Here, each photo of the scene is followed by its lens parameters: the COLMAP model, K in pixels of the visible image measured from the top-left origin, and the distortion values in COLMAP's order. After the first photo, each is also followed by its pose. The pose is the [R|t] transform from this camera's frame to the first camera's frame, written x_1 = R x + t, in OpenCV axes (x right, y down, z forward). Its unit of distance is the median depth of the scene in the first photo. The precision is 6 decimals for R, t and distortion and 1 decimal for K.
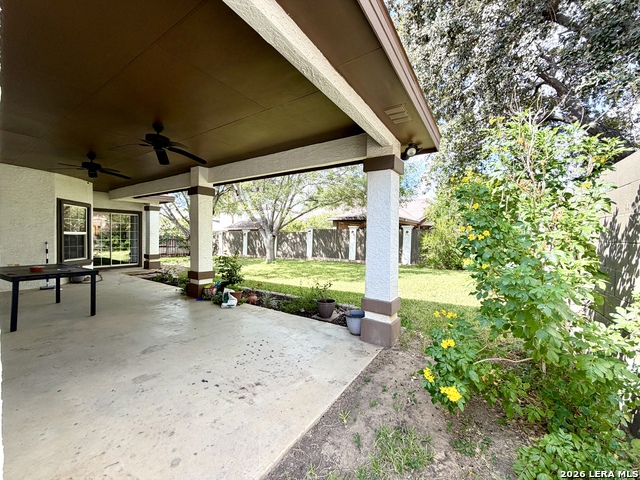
lens RADIAL K [[254.0, 0, 318.7], [0, 254.0, 241.2], [0, 0, 1]] dist [0.001688, 0.000519]
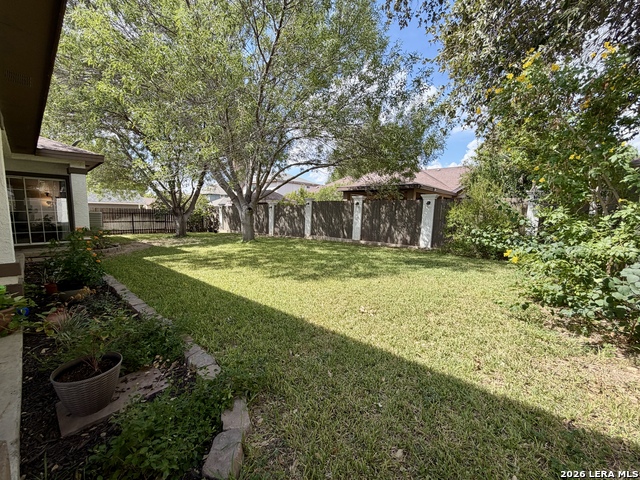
lens RADIAL K [[254.0, 0, 318.7], [0, 254.0, 241.2], [0, 0, 1]] dist [0.001688, 0.000519]
pose [[0.990251, 0.018685, -0.138035, 0.115890], [-0.005628, 0.995520, 0.094386, 0.003935], [0.139180, -0.092689, 0.985920, 0.195524]]
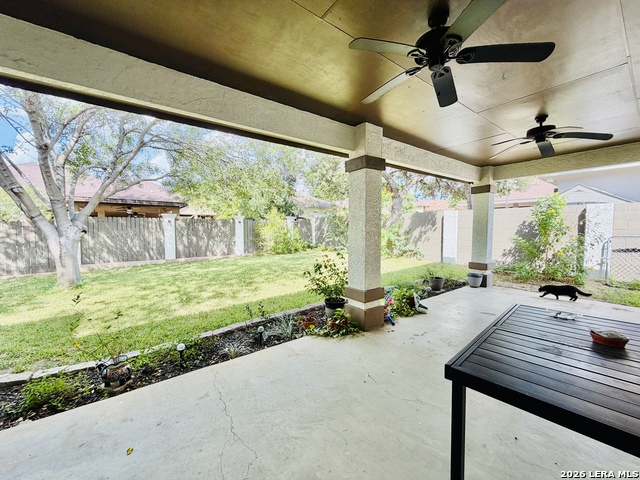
lens RADIAL K [[254.0, 0, 318.7], [0, 254.0, 241.2], [0, 0, 1]] dist [0.001688, 0.000519]
pose [[0.345483, -0.067921, 0.935964, -0.378304], [0.032036, 0.997650, 0.060572, -0.010209], [-0.937878, 0.009058, 0.346847, 0.304305]]
